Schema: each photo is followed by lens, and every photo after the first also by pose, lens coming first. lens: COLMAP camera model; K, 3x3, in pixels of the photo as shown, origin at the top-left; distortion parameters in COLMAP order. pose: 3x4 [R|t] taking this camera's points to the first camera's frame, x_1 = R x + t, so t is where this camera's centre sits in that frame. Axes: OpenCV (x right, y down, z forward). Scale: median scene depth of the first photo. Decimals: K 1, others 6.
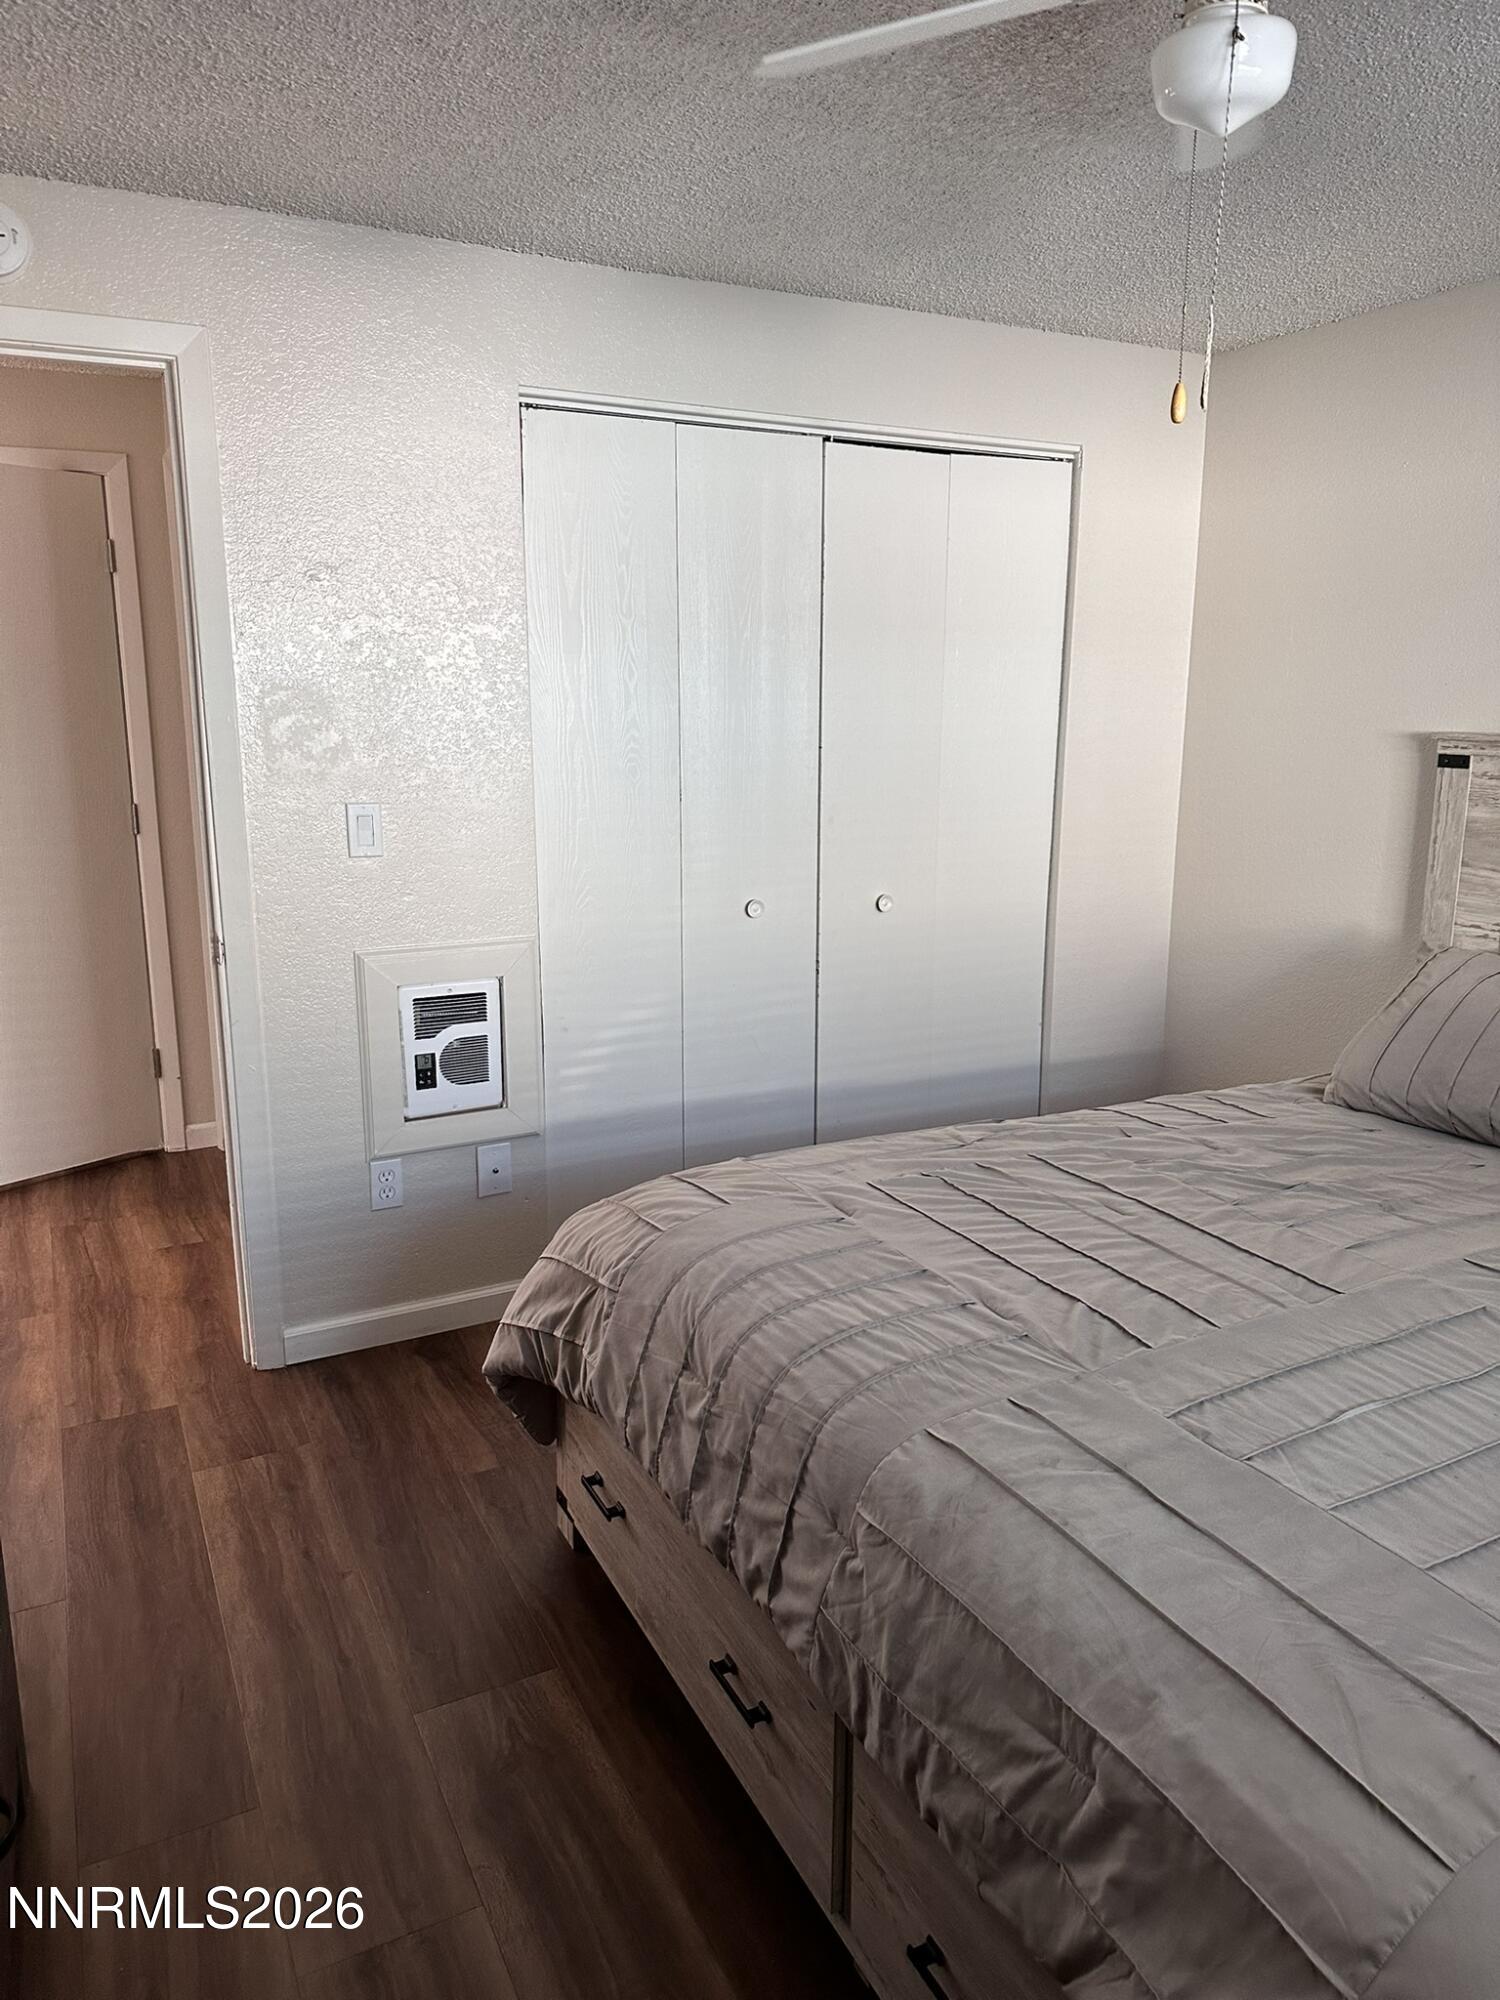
lens RADIAL K [[1413.6, 0, 752.7], [0, 1413.6, 998.5], [0, 0, 1]] dist [0.032274, -0.007096]
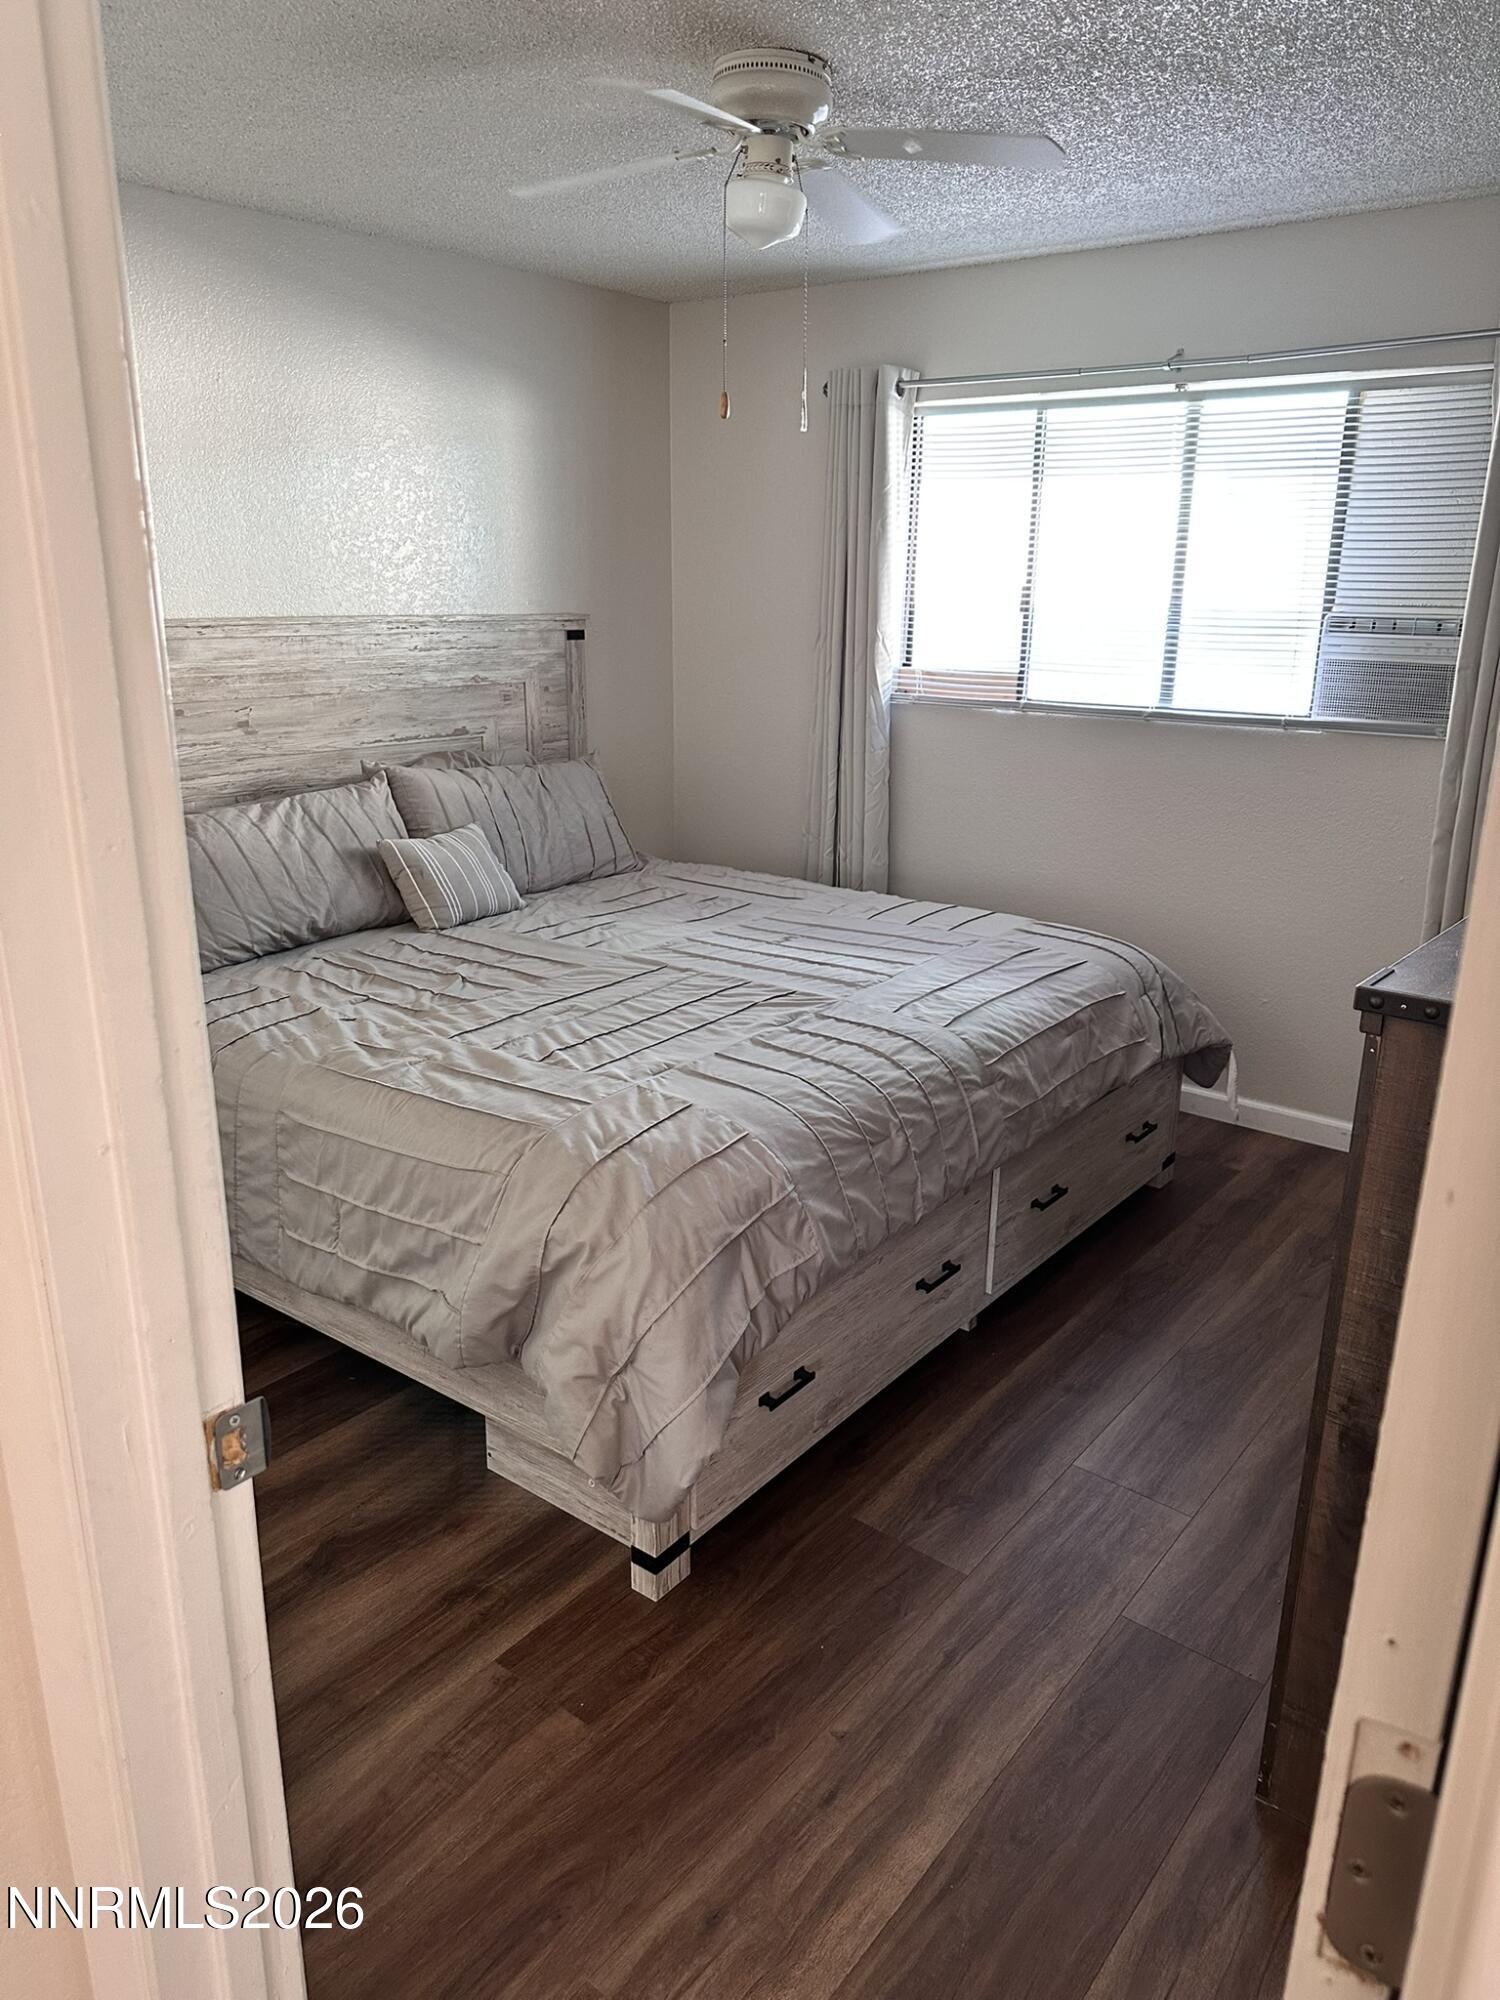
lens RADIAL K [[1413.6, 0, 751.3], [0, 1413.6, 1003.6], [0, 0, 1]] dist [0.032274, -0.007096]
pose [[-0.425580, -0.275841, 0.861855, -0.857449], [0.184744, 0.905866, 0.381152, -0.290058], [-0.885862, 0.321433, -0.334558, 1.198347]]
